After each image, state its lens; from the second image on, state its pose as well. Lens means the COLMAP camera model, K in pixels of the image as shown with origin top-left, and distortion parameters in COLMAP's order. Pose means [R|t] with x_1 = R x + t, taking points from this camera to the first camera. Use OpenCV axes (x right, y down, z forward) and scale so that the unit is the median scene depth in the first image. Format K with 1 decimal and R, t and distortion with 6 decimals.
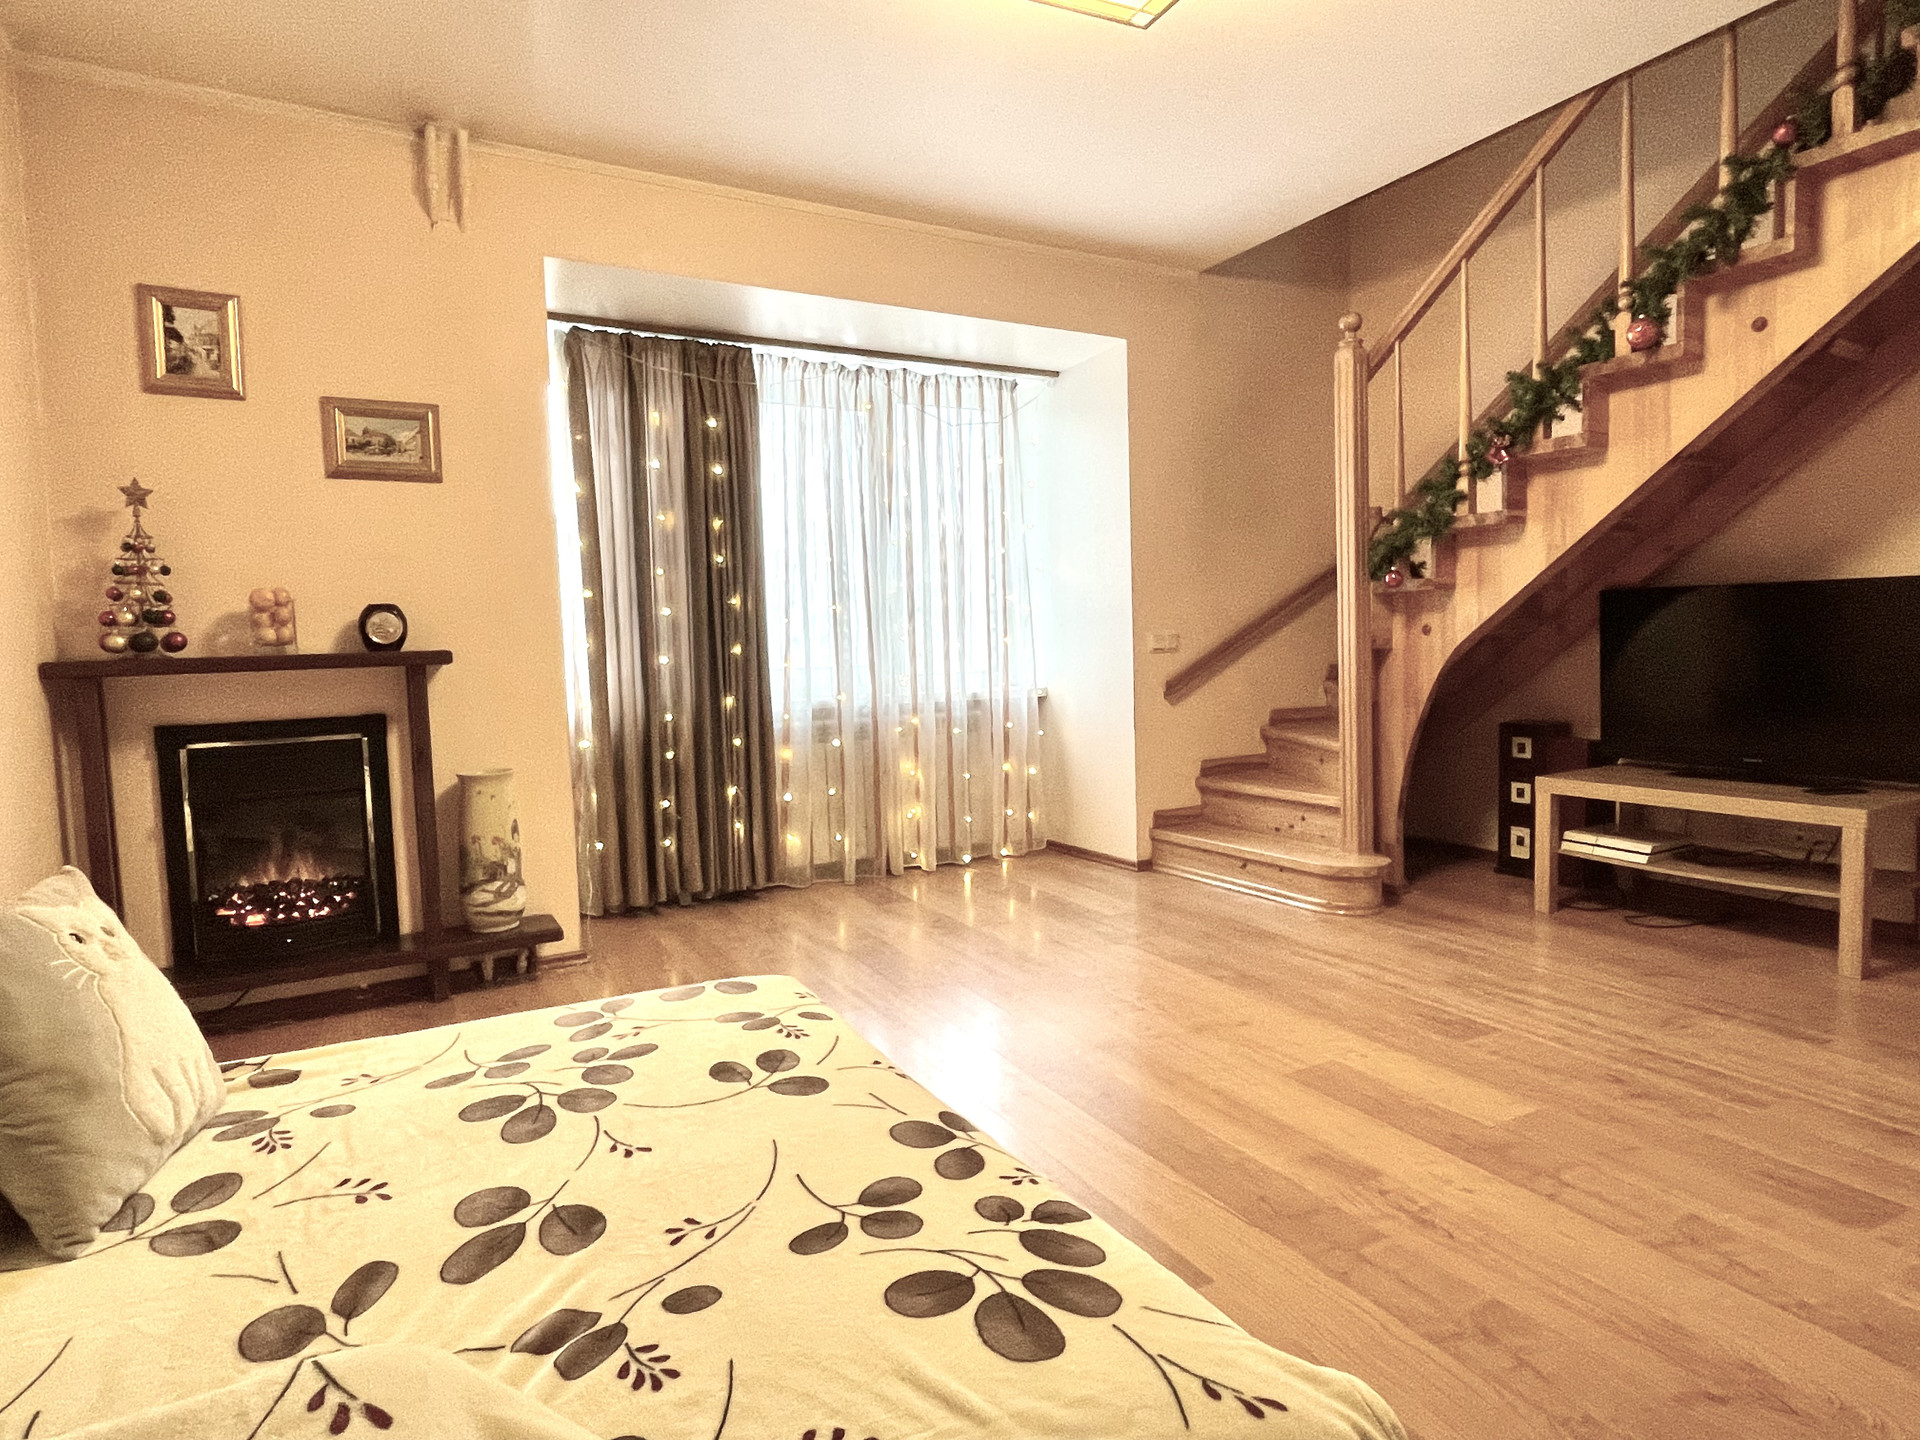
lens RADIAL K [[1072.8, 0, 968.1], [0, 1072.8, 714.4], [0, 0, 1]] dist [-0.005797, -0.001051]
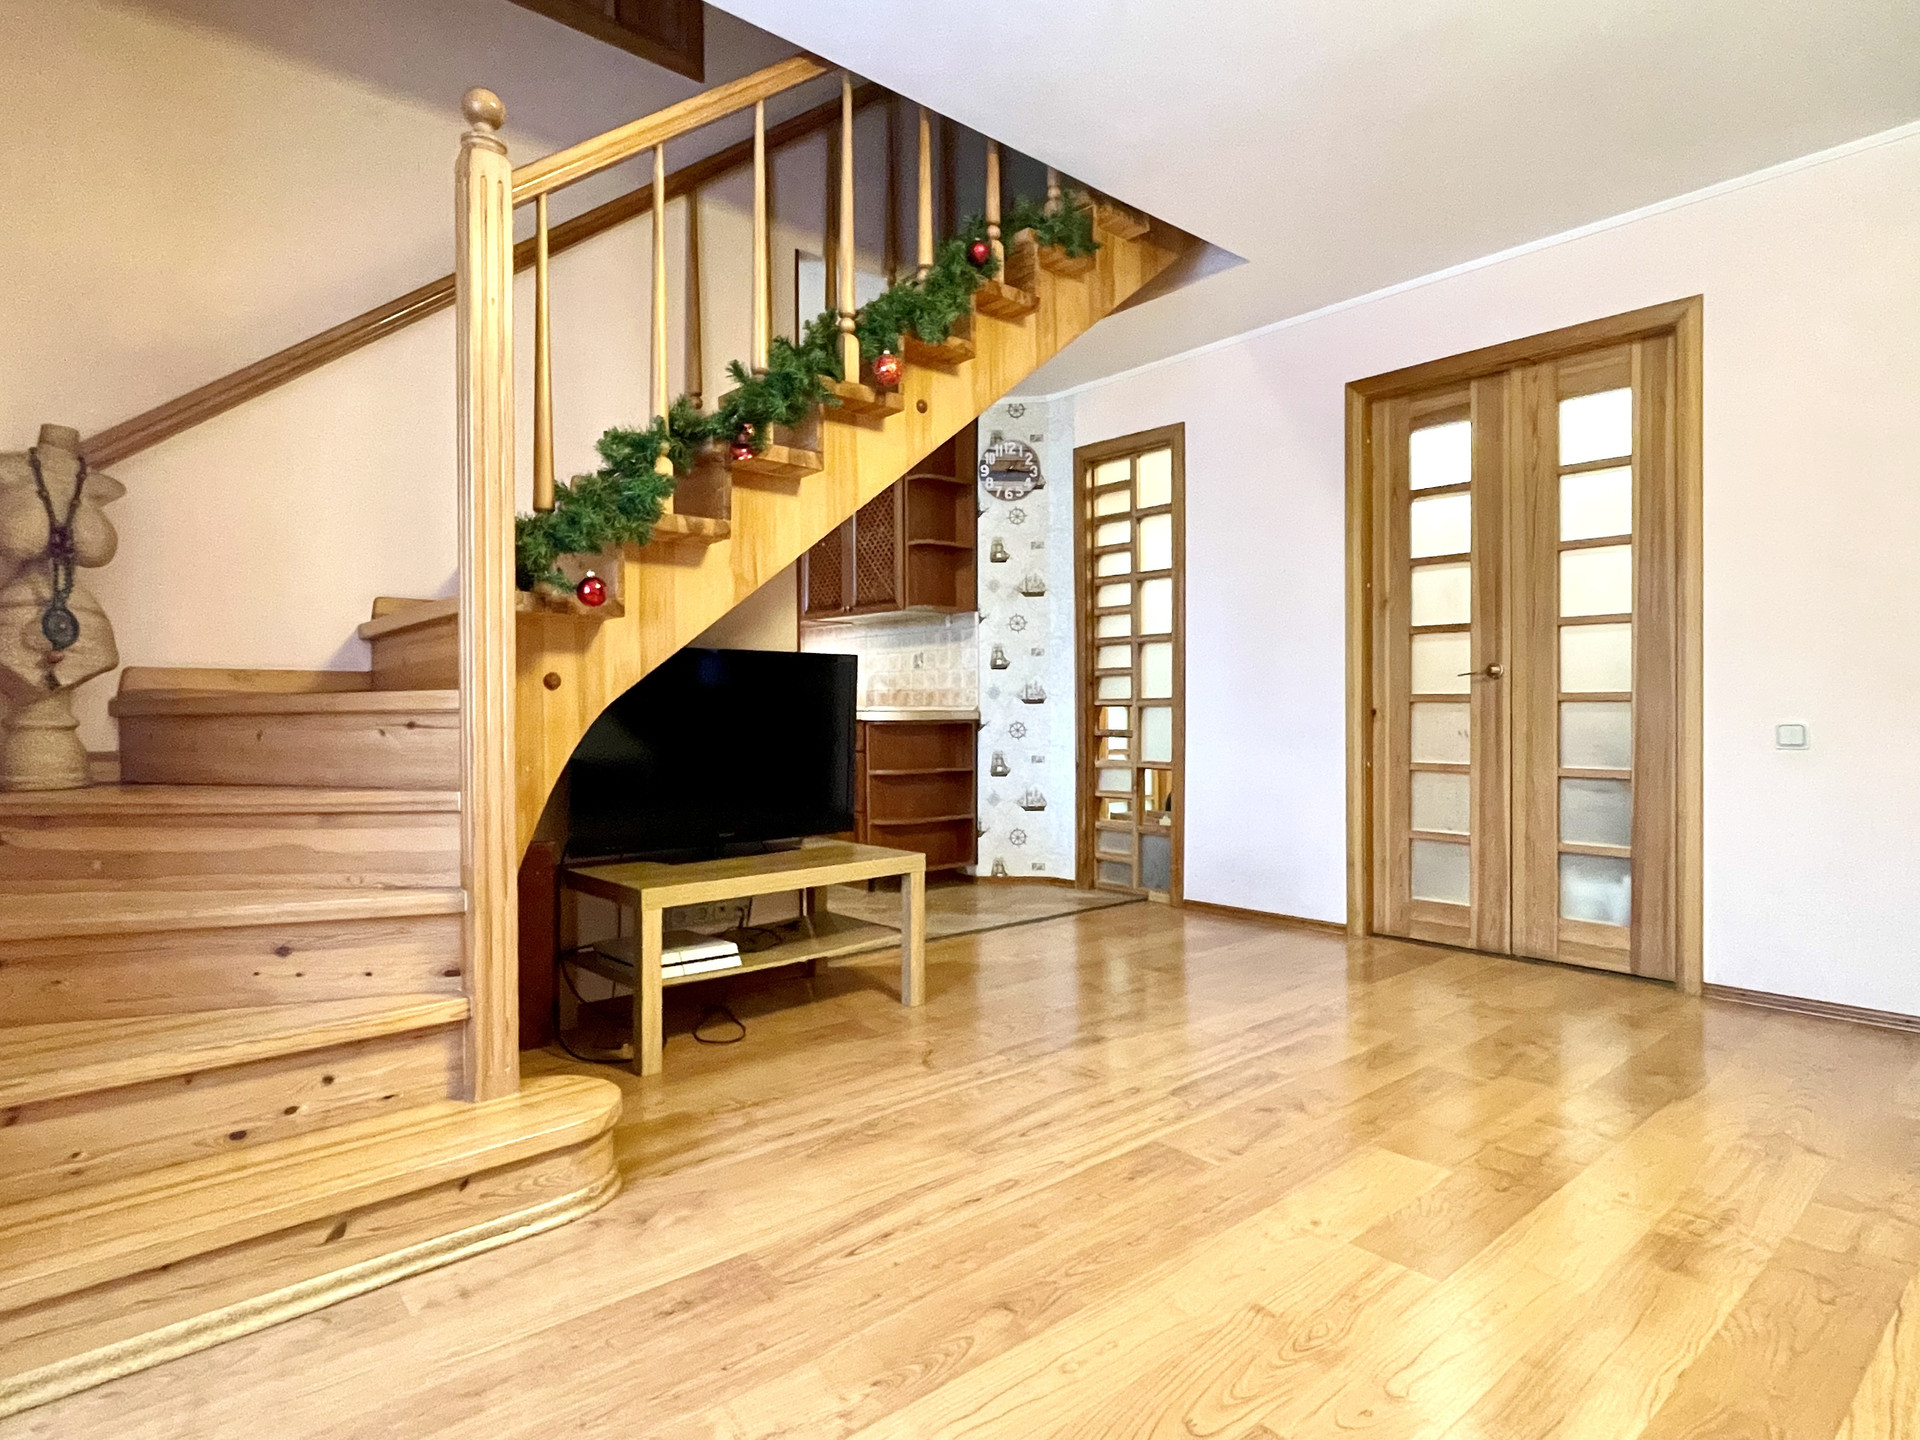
lens RADIAL K [[1040.1, 0, 960.0], [0, 1040.1, 720.0], [0, 0, 1]] dist [0.000433, 0.000450]
pose [[-0.218131, 0.018734, 0.975740, -0.214351], [0.079973, 0.996796, -0.001260, -0.039923], [-0.972637, 0.077758, -0.218930, 0.971498]]
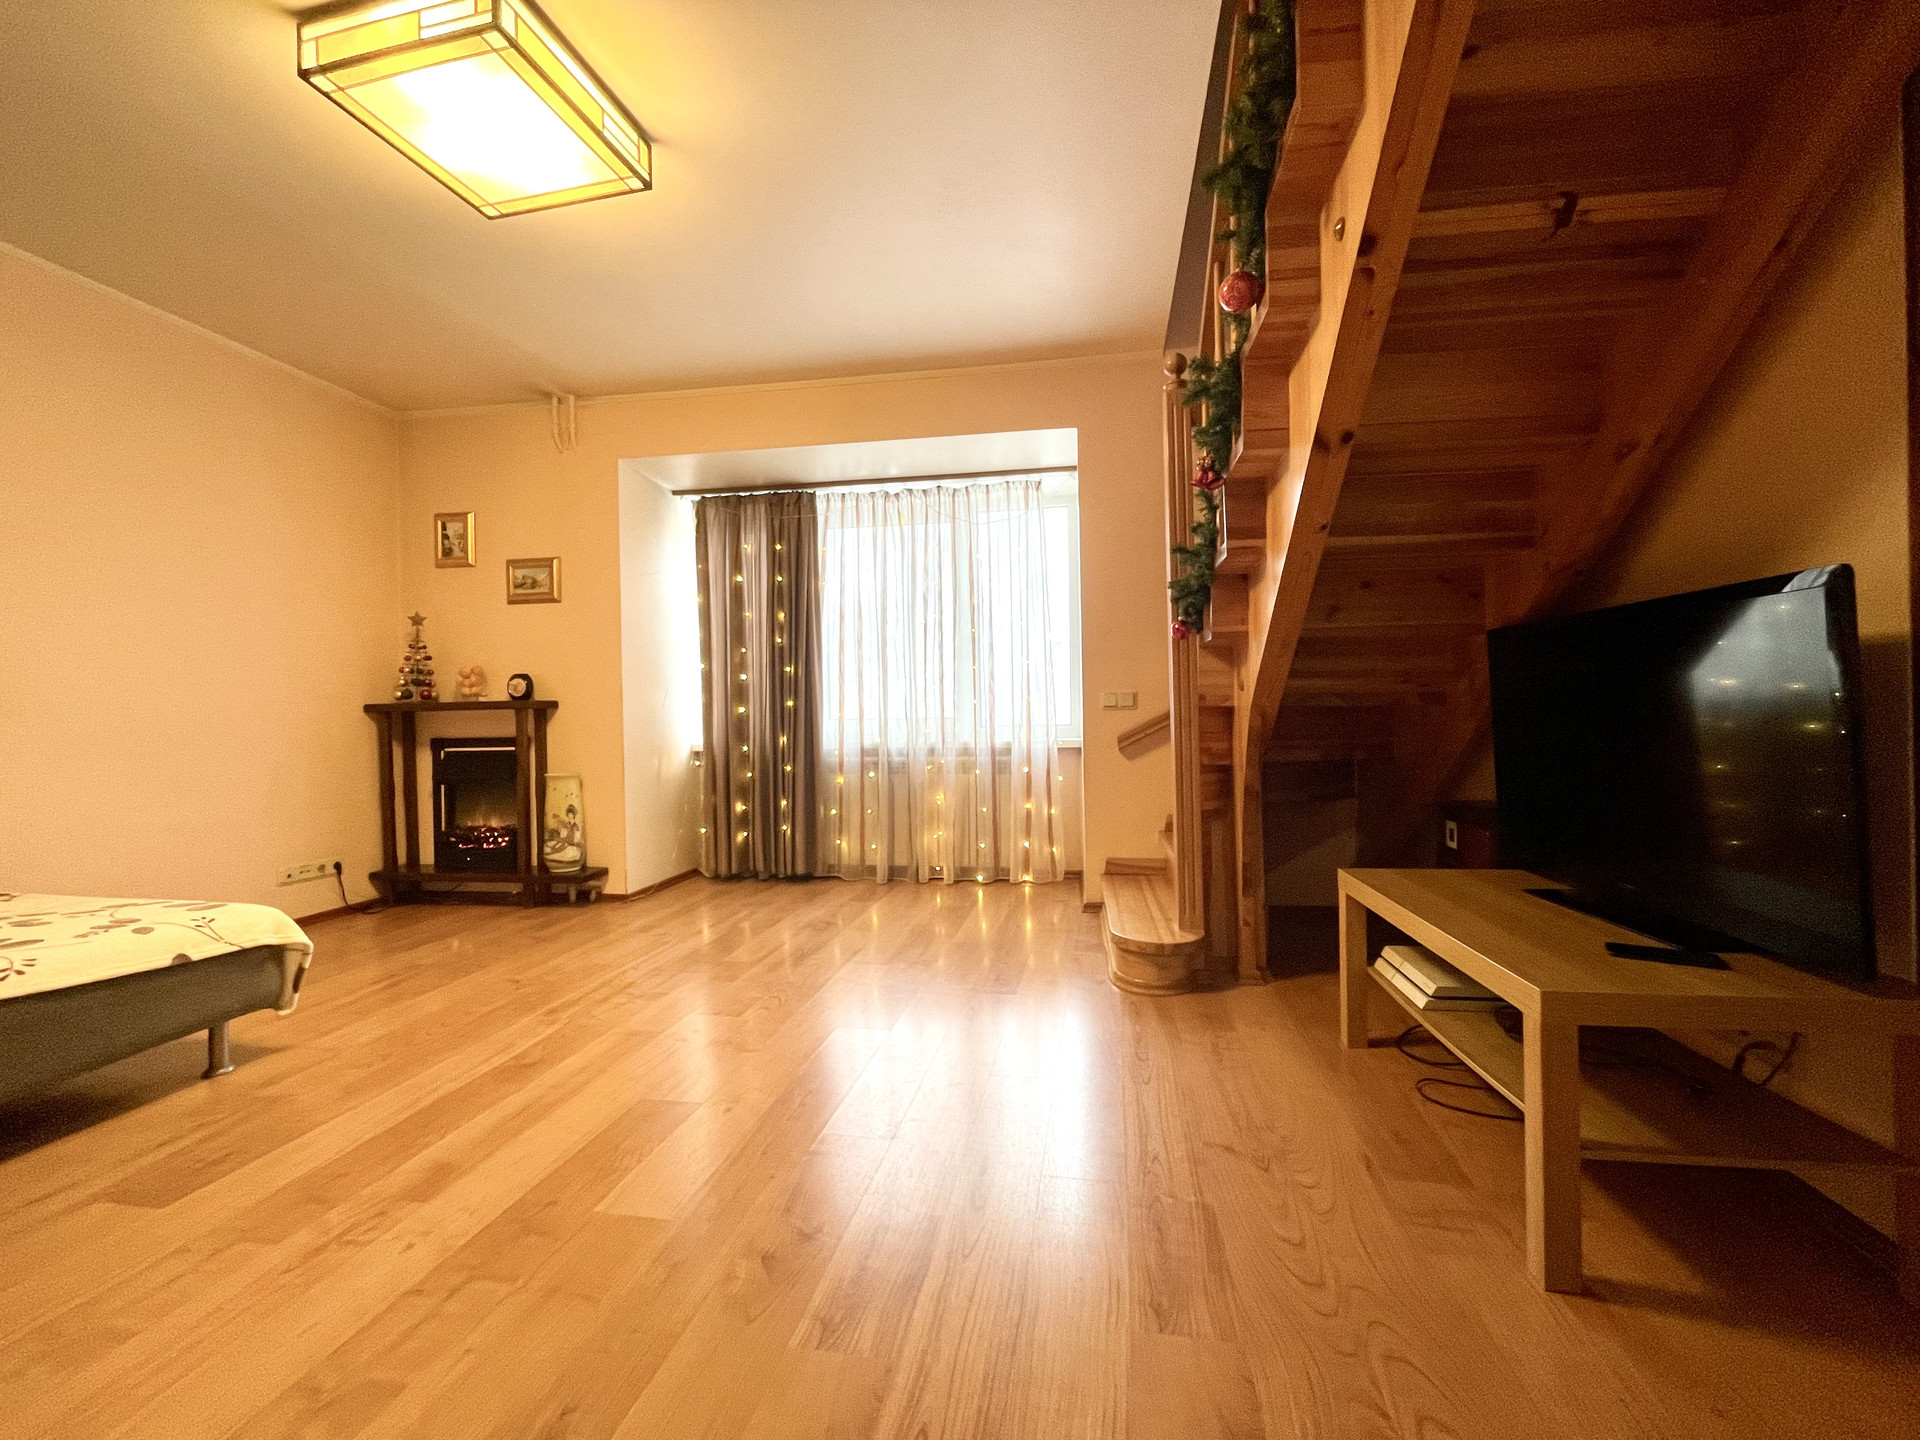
lens RADIAL K [[777.7, 0, 971.0], [0, 777.7, 716.4], [0, 0, 1]] dist [-0.000792, 0.000052]
pose [[0.787456, 0.017179, -0.616132, 0.691894], [-0.049070, 0.998186, -0.034883, -0.021482], [0.614415, 0.057702, 0.786870, 0.387590]]
